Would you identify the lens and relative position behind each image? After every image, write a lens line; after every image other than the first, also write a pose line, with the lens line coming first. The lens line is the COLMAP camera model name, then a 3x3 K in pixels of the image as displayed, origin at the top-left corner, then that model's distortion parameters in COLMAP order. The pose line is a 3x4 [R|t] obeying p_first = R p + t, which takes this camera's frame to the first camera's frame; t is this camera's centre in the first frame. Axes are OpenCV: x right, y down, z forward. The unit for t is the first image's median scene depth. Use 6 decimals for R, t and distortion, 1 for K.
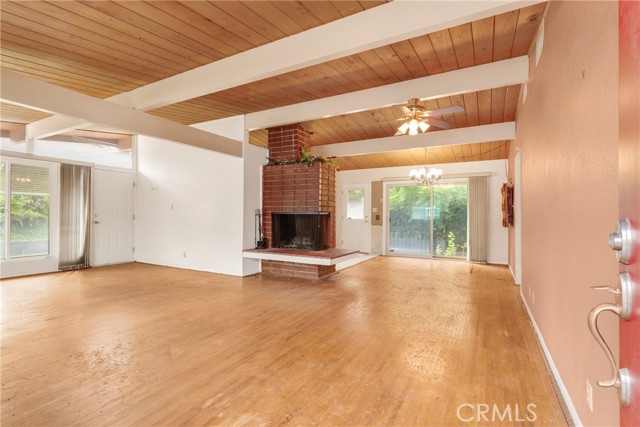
lens RADIAL K [[304.1, 0, 314.9], [0, 304.1, 212.3], [0, 0, 1]] dist [0.002862, -0.000249]
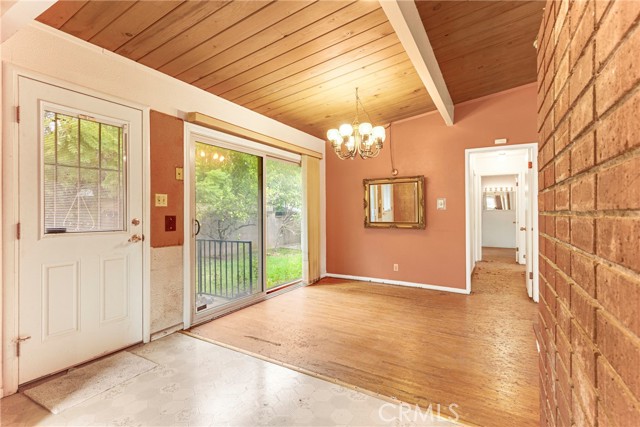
lens RADIAL K [[310.0, 0, 317.7], [0, 310.0, 209.6], [0, 0, 1]] dist [-0.000794, -0.000084]
pose [[-0.000997, -0.001419, 0.999998, -0.138358], [-0.012277, 0.999924, 0.001407, -0.000387], [-0.999924, -0.012275, -0.001015, 0.840155]]
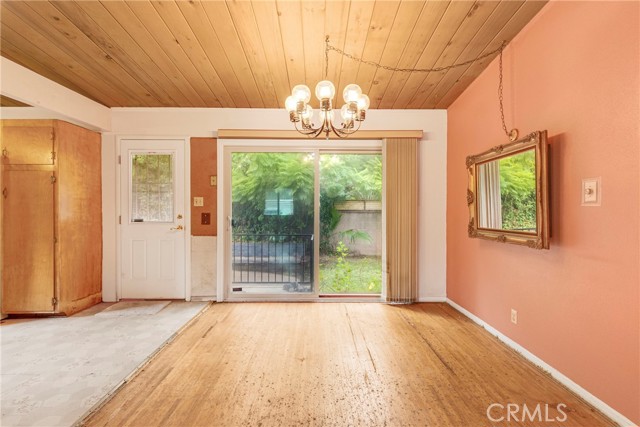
lens RADIAL K [[295.1, 0, 320.0], [0, 295.1, 213.5], [0, 0, 1]] dist [0.002798, 0.000249]
pose [[0.859923, -0.014232, 0.510226, 0.129484], [-0.000036, 0.999610, 0.027942, -0.002584], [-0.510424, -0.024046, 0.859587, 0.539835]]
